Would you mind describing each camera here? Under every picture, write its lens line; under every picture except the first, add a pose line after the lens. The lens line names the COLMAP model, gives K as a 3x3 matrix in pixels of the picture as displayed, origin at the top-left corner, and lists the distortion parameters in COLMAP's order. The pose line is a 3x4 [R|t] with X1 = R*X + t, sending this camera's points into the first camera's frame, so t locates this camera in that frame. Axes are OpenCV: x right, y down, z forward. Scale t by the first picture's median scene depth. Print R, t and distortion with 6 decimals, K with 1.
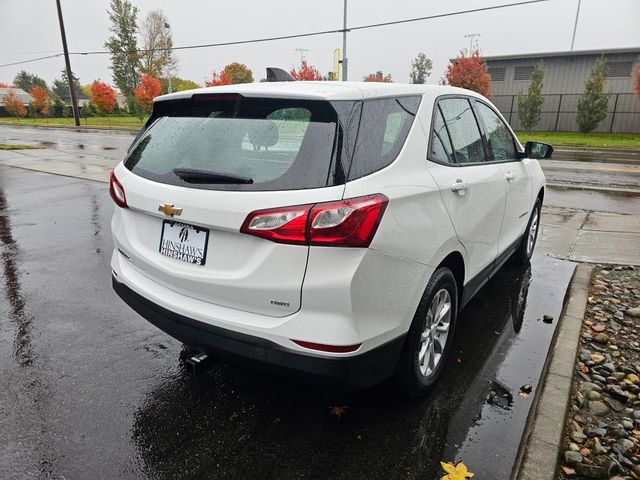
lens RADIAL K [[468.8, 0, 317.9], [0, 468.8, 229.6], [0, 0, 1]] dist [0.004601, -0.011634]
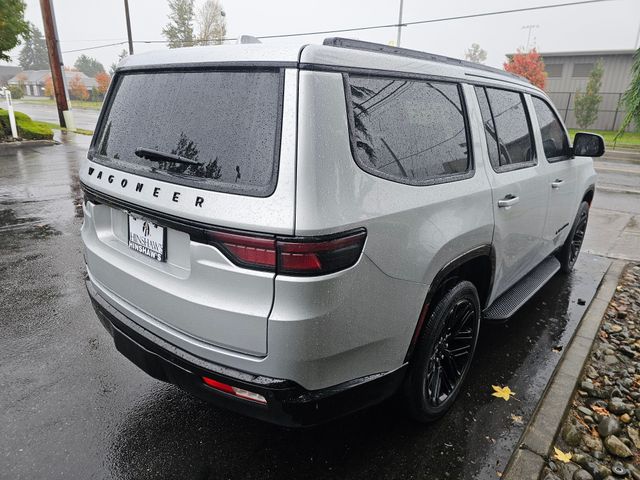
lens RADIAL K [[468.8, 0, 317.9], [0, 468.8, 229.6], [0, 0, 1]] dist [0.004601, -0.011634]
pose [[0.995137, 0.048558, -0.085703, -0.102707], [-0.046588, 0.998605, 0.024835, 0.003740], [0.086790, -0.020722, 0.996011, -0.284216]]
